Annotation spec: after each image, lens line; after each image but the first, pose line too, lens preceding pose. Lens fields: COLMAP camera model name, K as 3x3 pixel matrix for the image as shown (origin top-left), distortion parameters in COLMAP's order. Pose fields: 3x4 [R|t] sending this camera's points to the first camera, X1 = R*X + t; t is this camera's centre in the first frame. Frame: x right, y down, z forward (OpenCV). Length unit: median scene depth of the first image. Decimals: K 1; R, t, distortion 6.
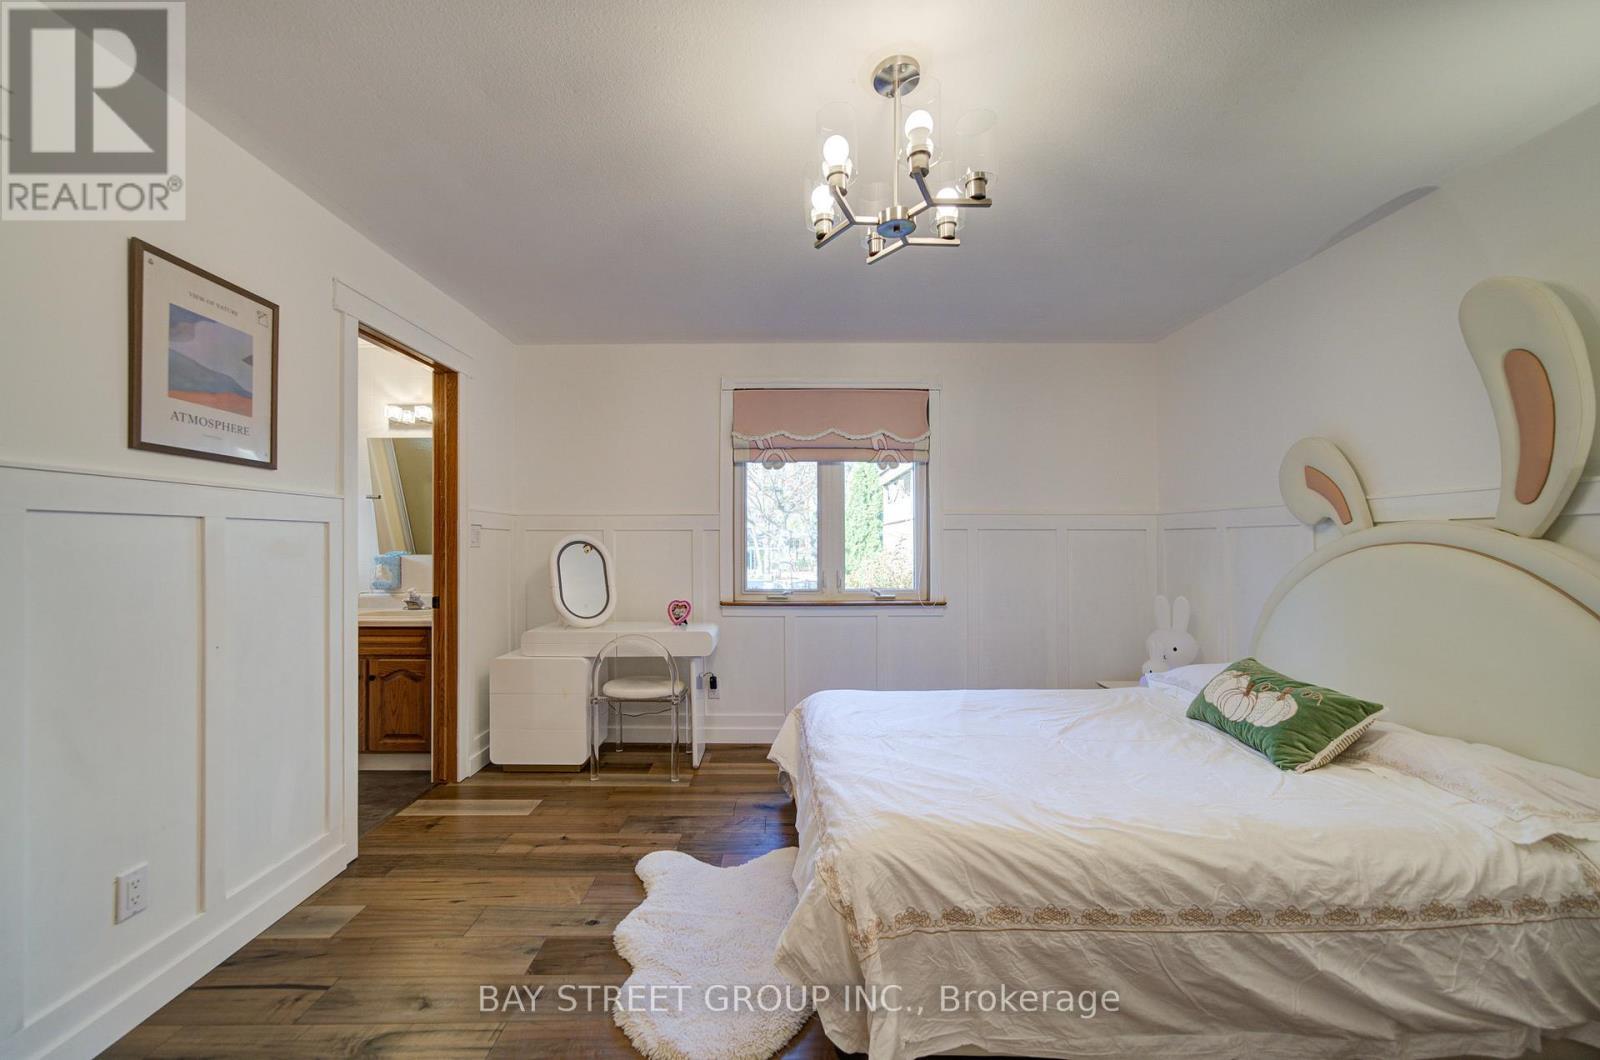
lens RADIAL K [[614.2, 0, 779.9], [0, 614.2, 537.2], [0, 0, 1]] dist [-0.009235, 0.005291]
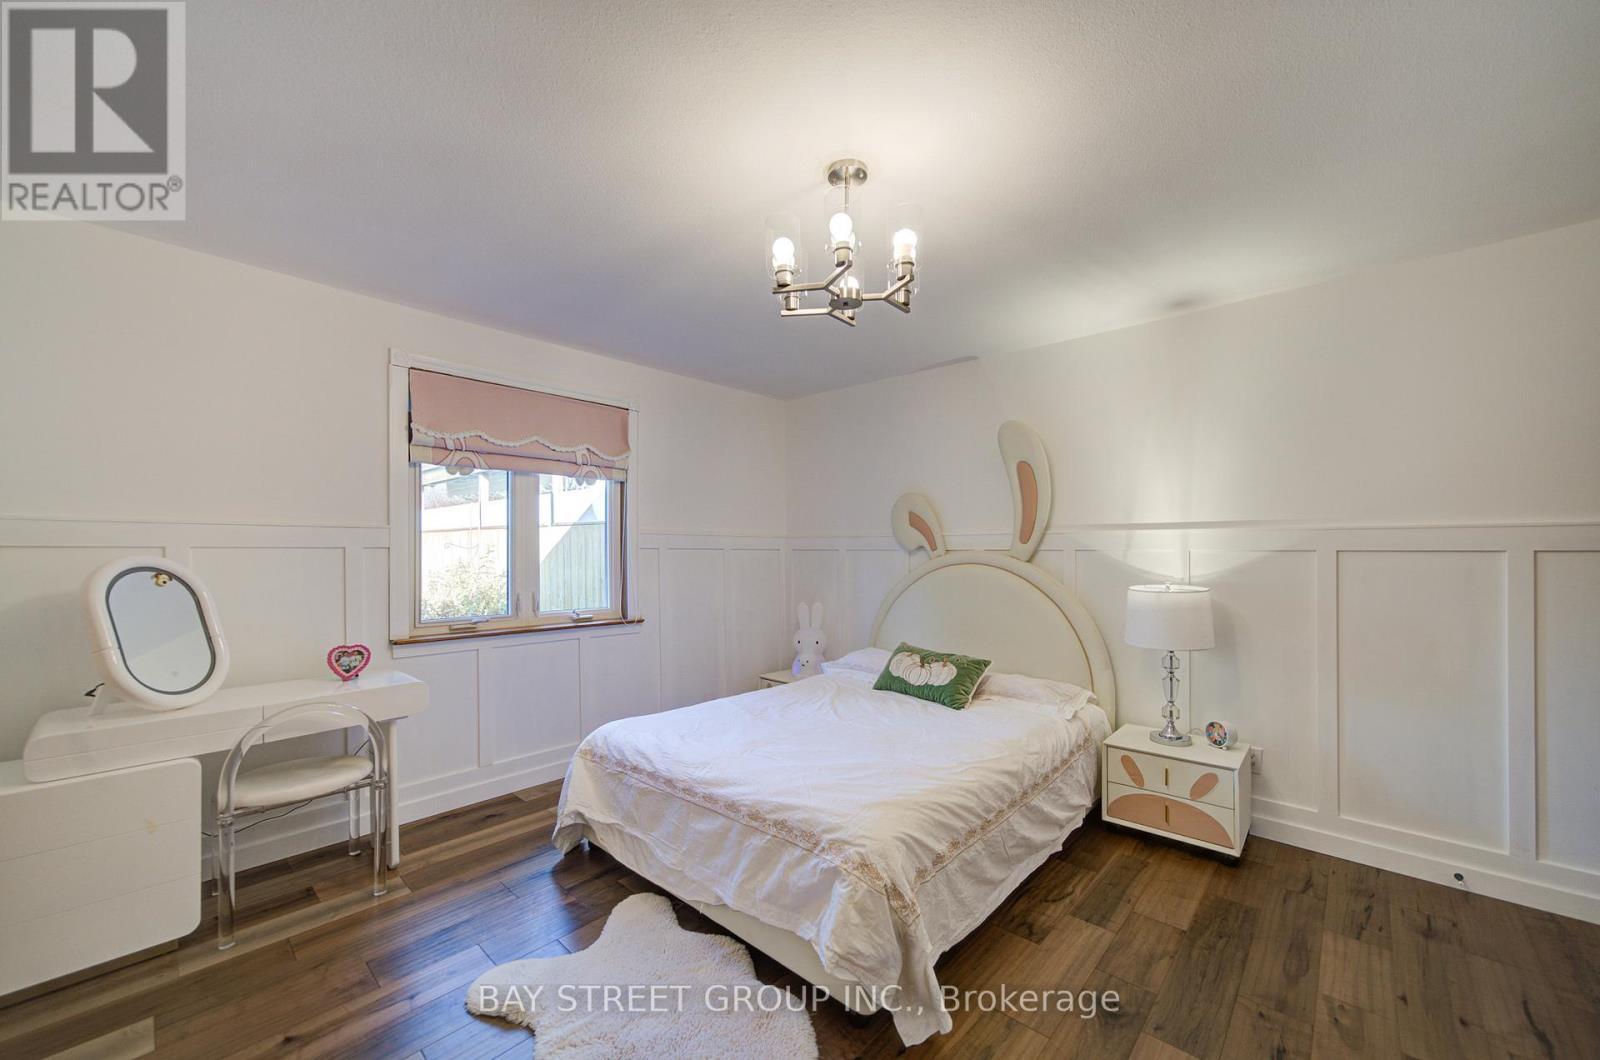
lens RADIAL K [[614.2, 0, 786.1], [0, 614.2, 550.4], [0, 0, 1]] dist [-0.009235, 0.005291]
pose [[0.672906, 0.001018, 0.739727, -0.608301], [-0.010068, 0.999919, 0.007783, -0.037831], [-0.739660, -0.012684, 0.672862, 0.241616]]
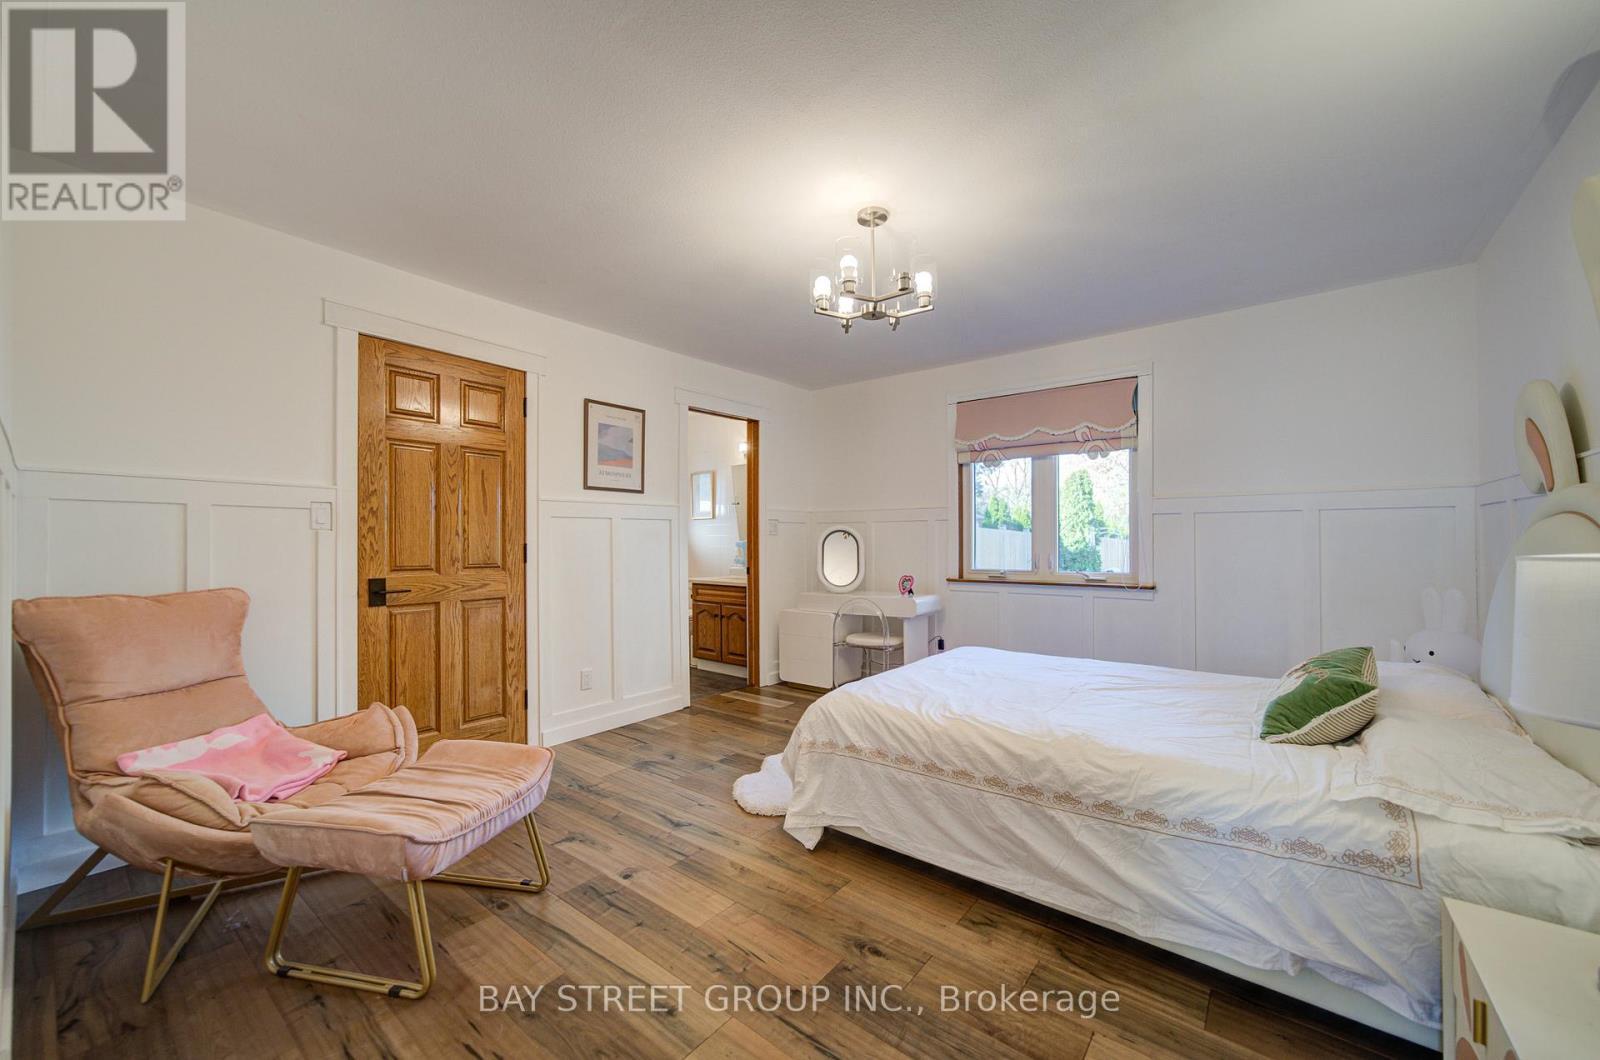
lens RADIAL K [[614.2, 0, 800.6], [0, 614.2, 535.5], [0, 0, 1]] dist [-0.009235, 0.005291]
pose [[0.787975, -0.008637, -0.615647, 0.794924], [0.009828, 0.999951, -0.001449, 0.032207], [0.615629, -0.004909, 0.788021, -0.254219]]
